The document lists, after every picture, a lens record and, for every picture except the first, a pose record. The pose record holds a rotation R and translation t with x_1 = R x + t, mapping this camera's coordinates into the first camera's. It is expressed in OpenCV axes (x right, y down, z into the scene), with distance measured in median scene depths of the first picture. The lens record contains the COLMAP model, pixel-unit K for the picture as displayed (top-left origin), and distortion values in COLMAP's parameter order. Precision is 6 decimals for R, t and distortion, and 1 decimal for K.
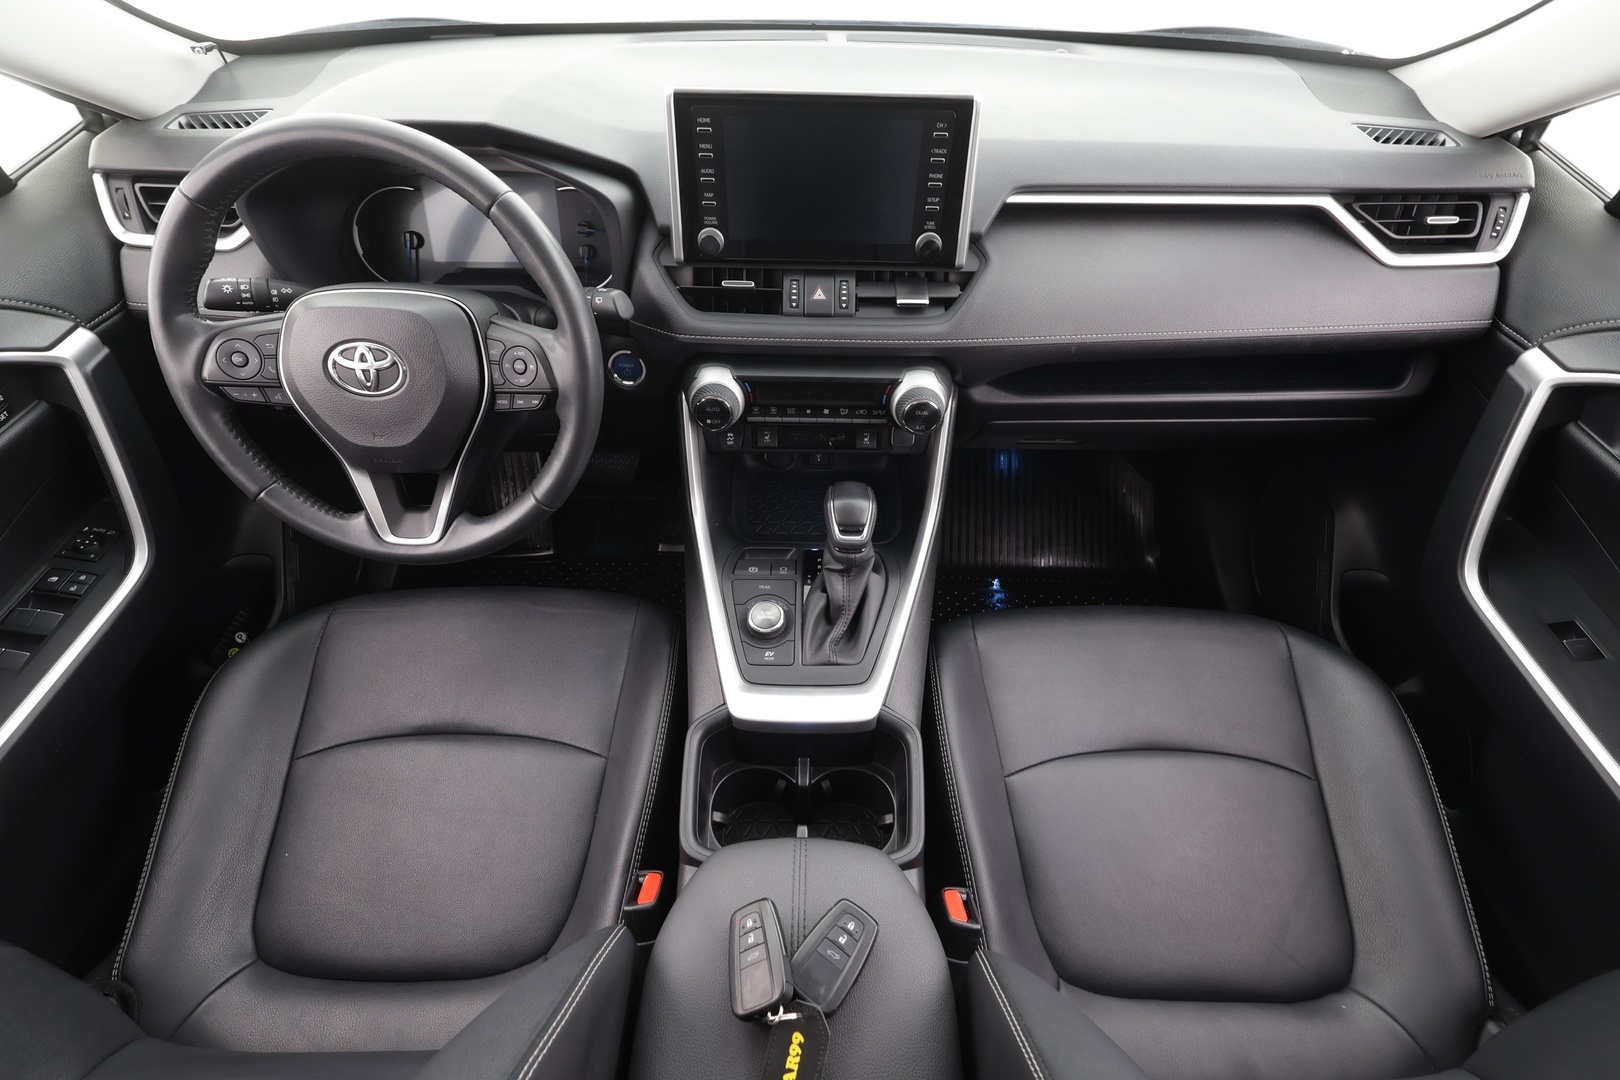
lens RADIAL K [[753.3, 0, 810.6], [0, 753.3, 541.8], [0, 0, 1]] dist [-0.009110, 0.004496]
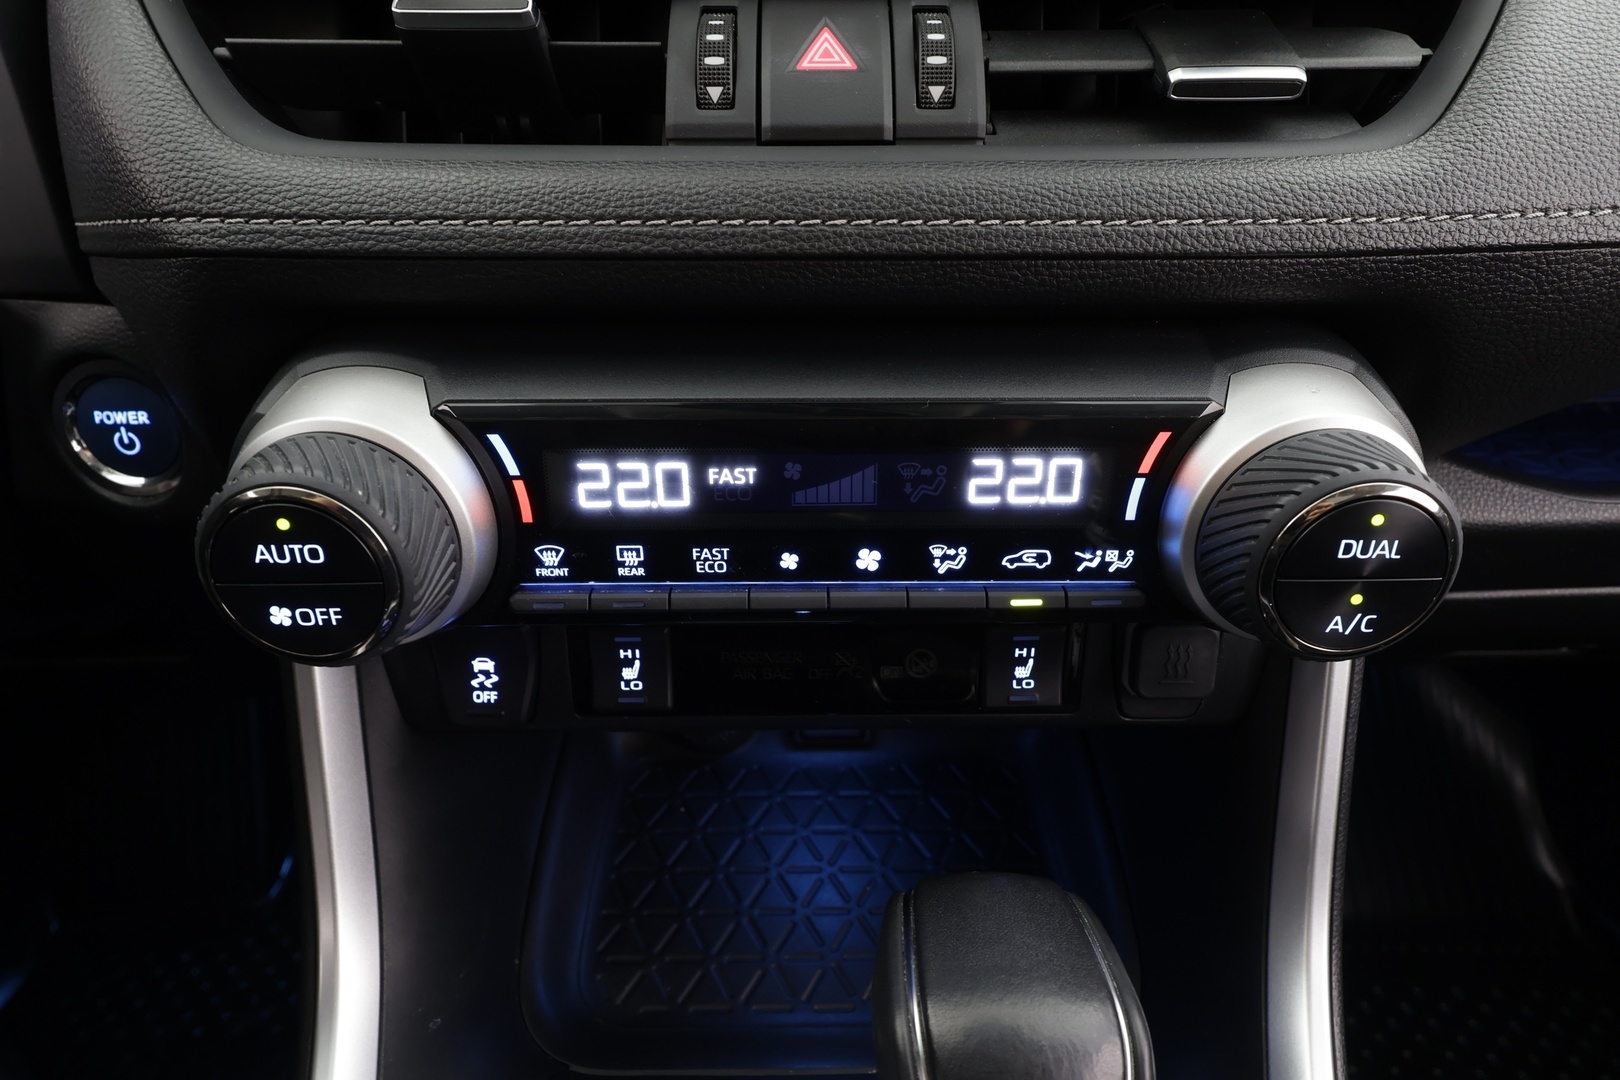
lens RADIAL K [[897.9, 0, 813.9], [0, 897.9, 536.7], [0, 0, 1]] dist [0.008391, 0.000825]
pose [[0.999779, -0.020775, -0.003176, 0.005864], [0.019416, 0.970898, -0.238707, -0.121702], [0.008043, 0.238592, 0.971087, 0.771650]]
